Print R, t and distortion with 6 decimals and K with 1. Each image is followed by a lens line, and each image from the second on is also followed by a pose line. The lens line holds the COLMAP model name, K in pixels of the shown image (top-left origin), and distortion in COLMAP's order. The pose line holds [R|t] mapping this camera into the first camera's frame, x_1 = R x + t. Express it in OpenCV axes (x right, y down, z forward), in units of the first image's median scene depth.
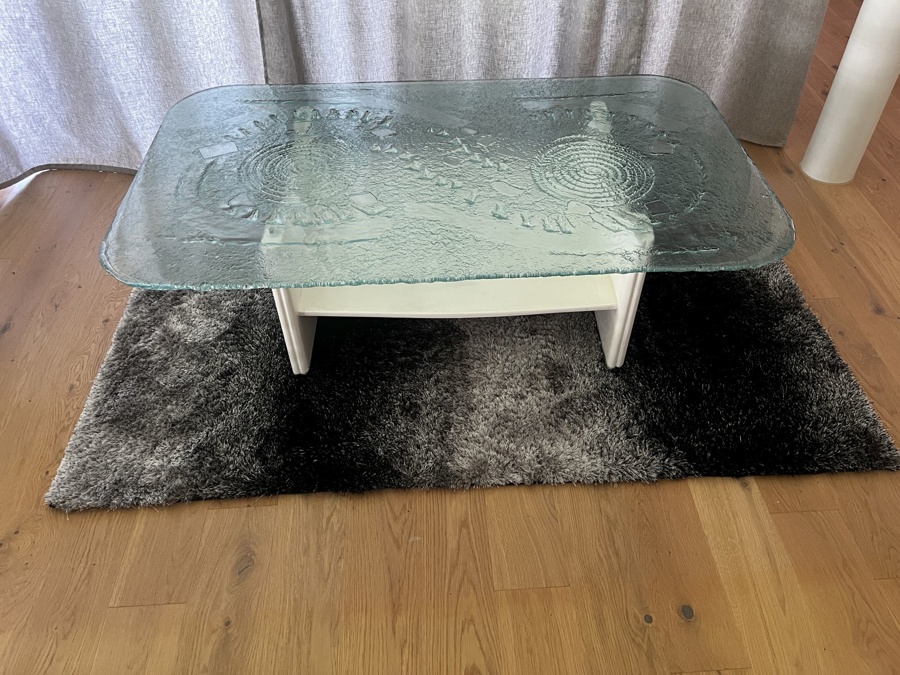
lens RADIAL K [[690.2, 0, 450.0], [0, 690.2, 337.5], [0, 0, 1]] dist [0.076105, -0.121115]
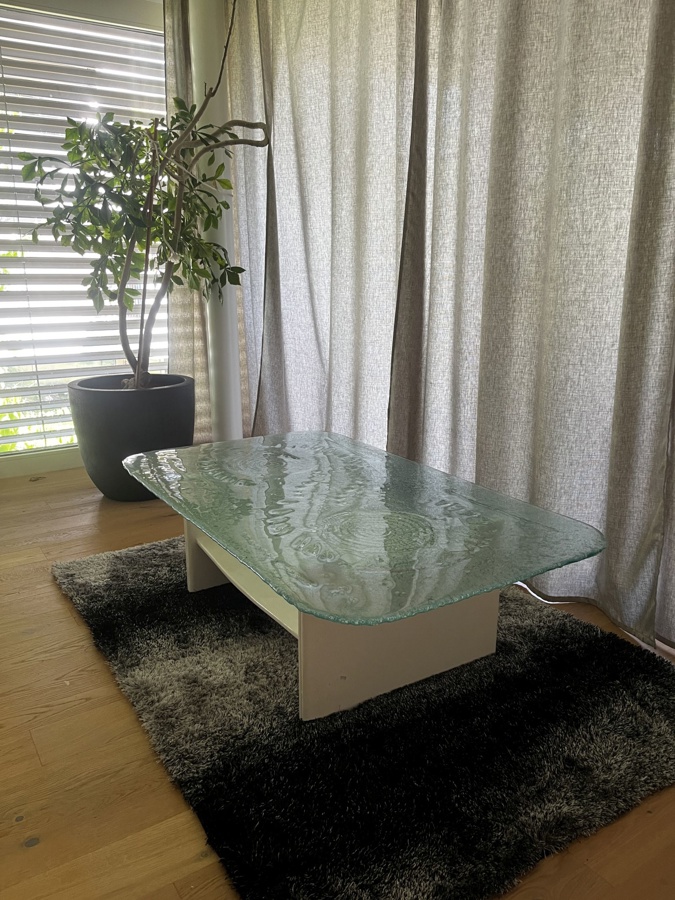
lens RADIAL K [[690.2, 0, 337.5], [0, 690.2, 450.0], [0, 0, 1]] dist [0.076105, -0.121115]
pose [[0.499157, 0.226030, -0.836512, 1.098434], [-0.623104, 0.764483, -0.165247, -0.125993], [0.602149, 0.603718, 0.522437, 0.350394]]
